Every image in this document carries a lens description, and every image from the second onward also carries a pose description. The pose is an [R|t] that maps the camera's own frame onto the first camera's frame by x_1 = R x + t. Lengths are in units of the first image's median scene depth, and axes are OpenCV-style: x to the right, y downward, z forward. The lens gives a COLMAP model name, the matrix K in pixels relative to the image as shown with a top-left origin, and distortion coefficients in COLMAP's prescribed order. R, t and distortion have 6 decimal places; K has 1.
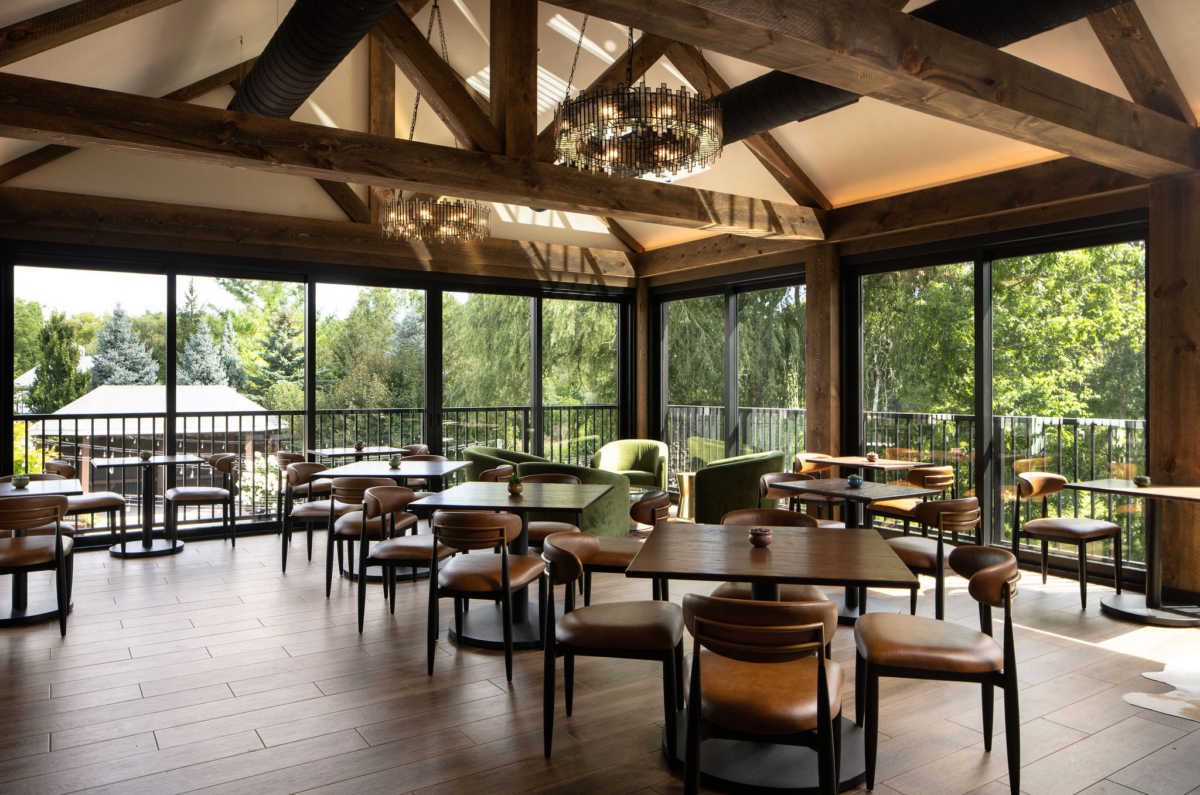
lens RADIAL K [[855.7, 0, 600.0], [0, 855.7, 397.5], [0, 0, 1]] dist [-0.007667, -0.001961]
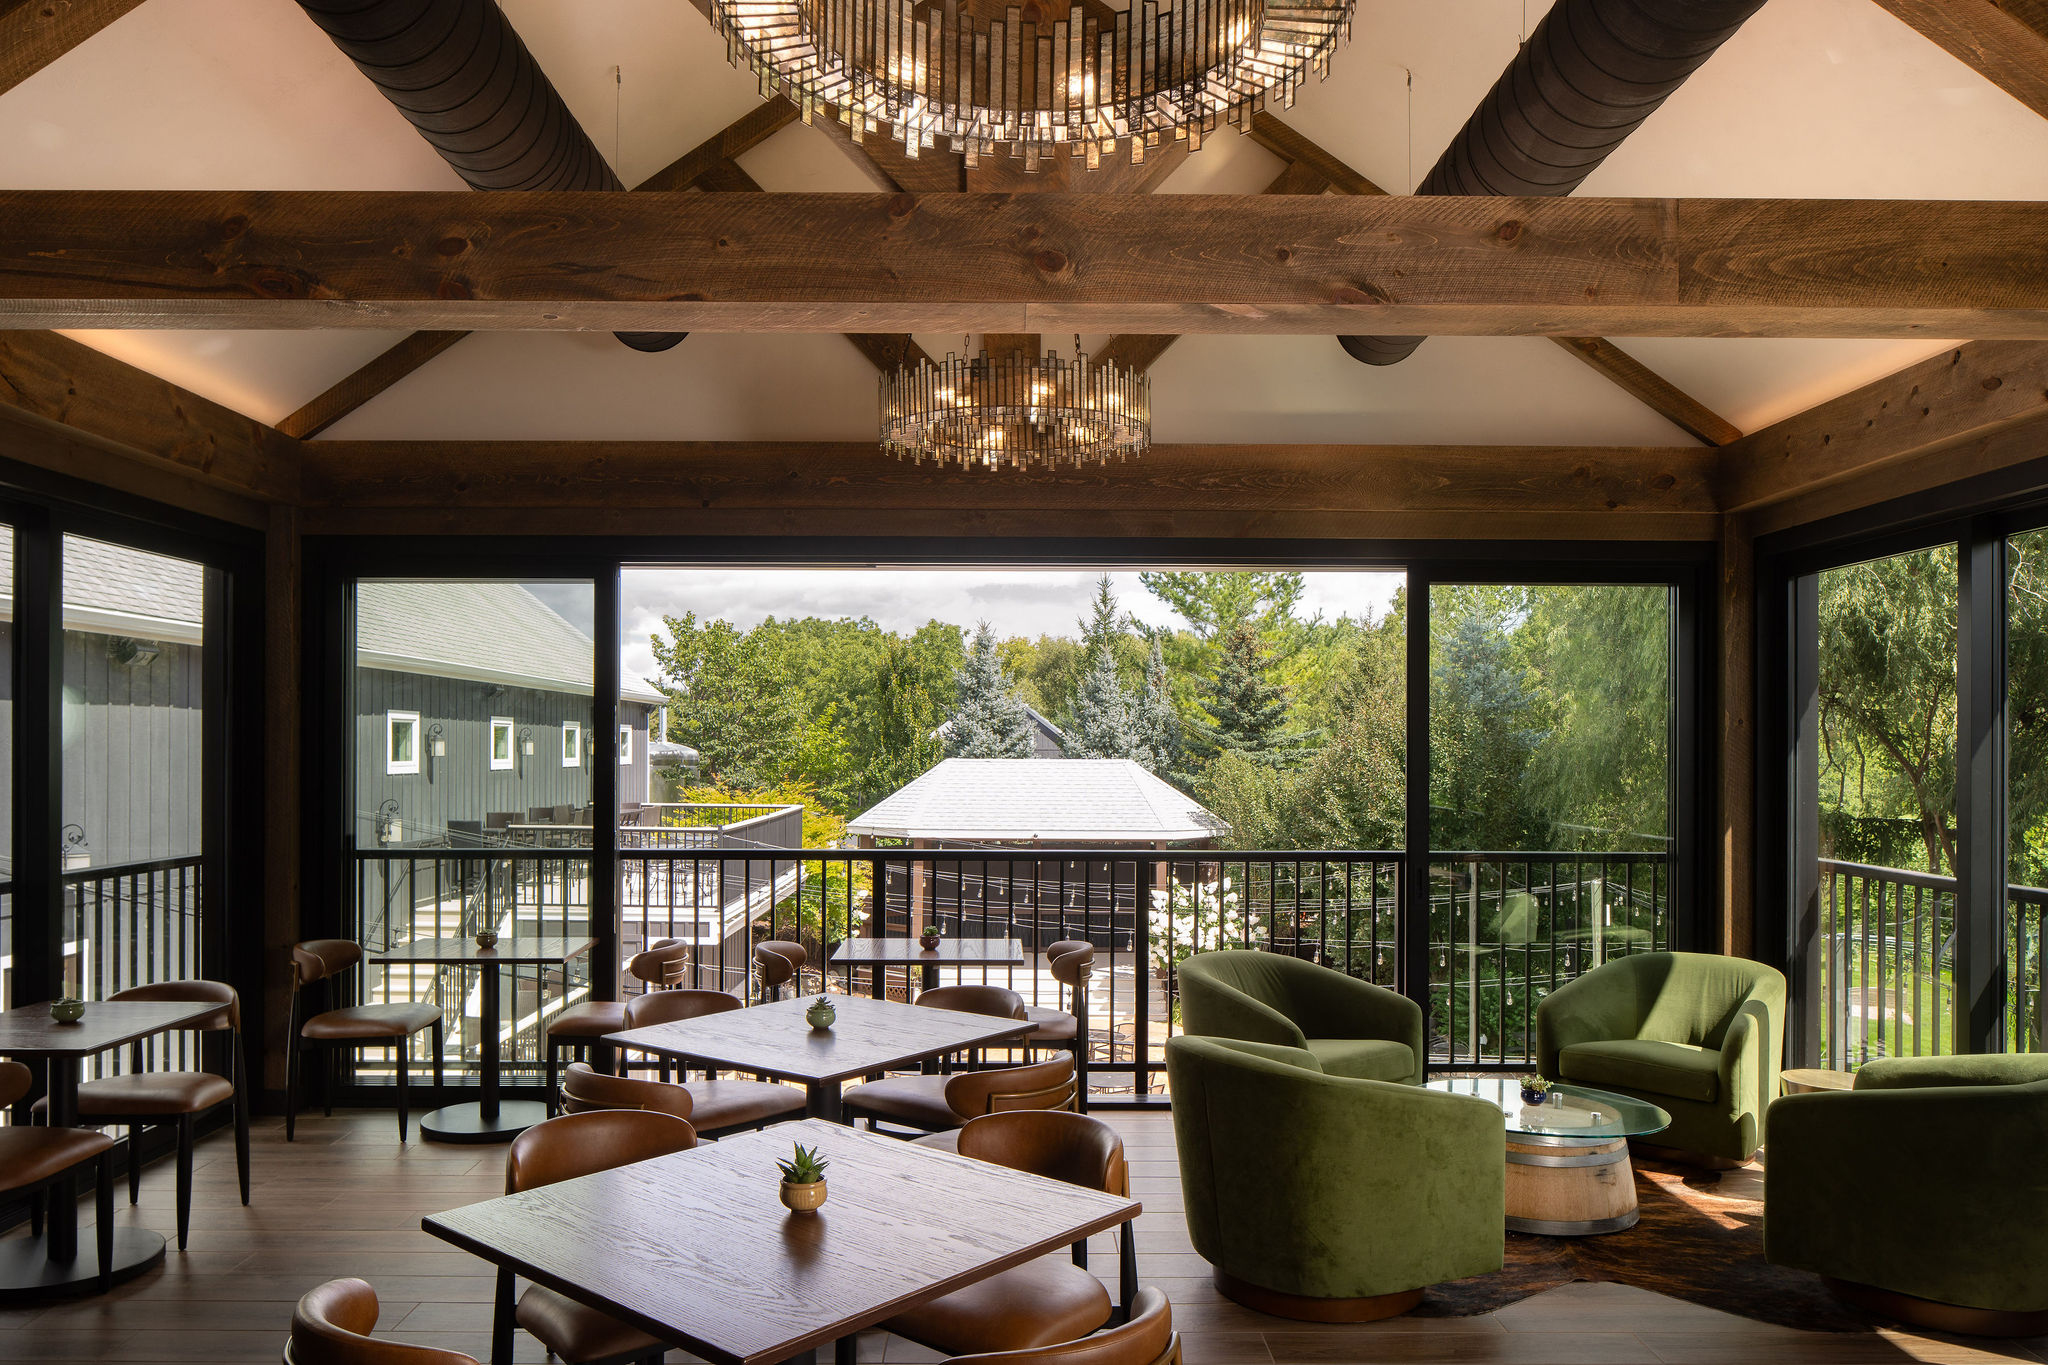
lens RADIAL K [[1463.7, 0, 1030.0], [0, 1463.7, 771.5], [0, 0, 1]] dist [-0.009875, 0.003812]
pose [[0.828707, 0.014918, -0.559484, 0.191986], [-0.012976, 0.999888, 0.007441, -0.037034], [0.559533, 0.001093, 0.828808, 0.392142]]
